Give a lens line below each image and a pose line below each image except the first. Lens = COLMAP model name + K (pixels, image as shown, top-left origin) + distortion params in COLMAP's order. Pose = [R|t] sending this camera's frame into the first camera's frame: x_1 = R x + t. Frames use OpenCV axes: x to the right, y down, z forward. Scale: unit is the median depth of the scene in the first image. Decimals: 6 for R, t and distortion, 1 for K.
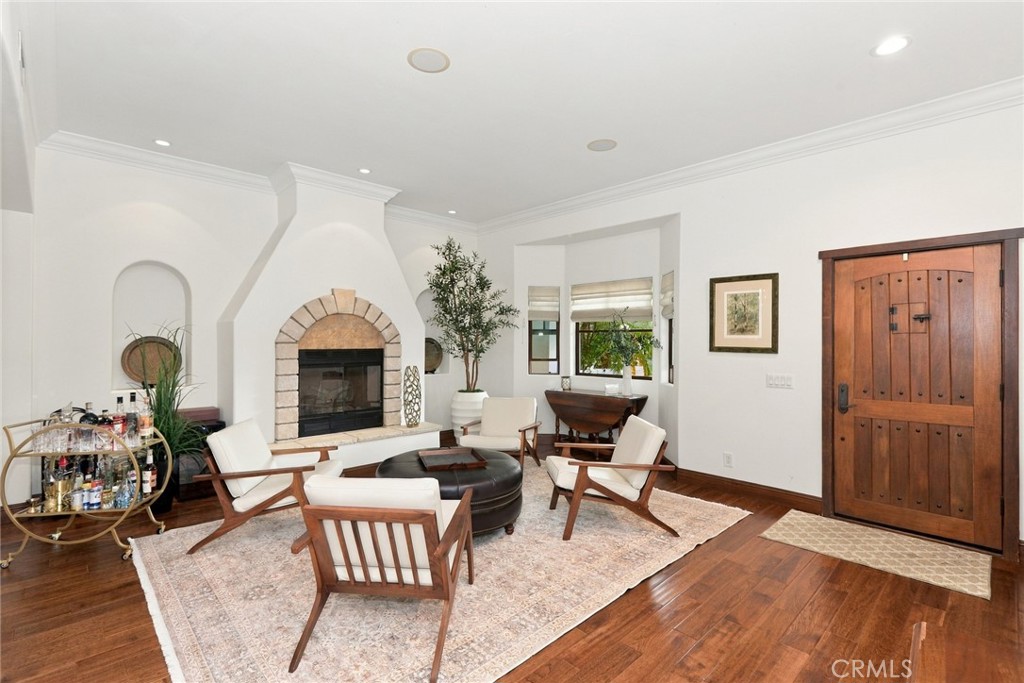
lens RADIAL K [[485.0, 0, 514.6], [0, 485.0, 339.6], [0, 0, 1]] dist [0.005315, 0.001825]
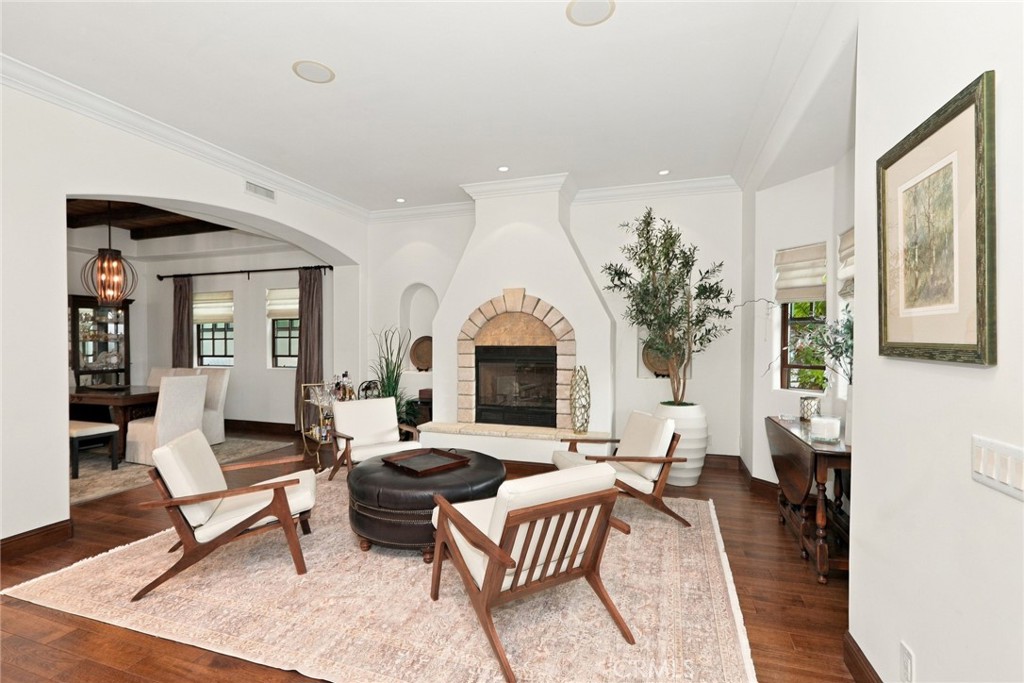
lens RADIAL K [[485.0, 0, 515.9], [0, 485.0, 344.2], [0, 0, 1]] dist [0.005315, 0.001825]
pose [[0.437220, 0.001683, -0.899353, 0.622399], [0.002696, 0.999991, 0.003182, 0.013793], [0.899350, -0.003816, 0.437212, 0.589331]]
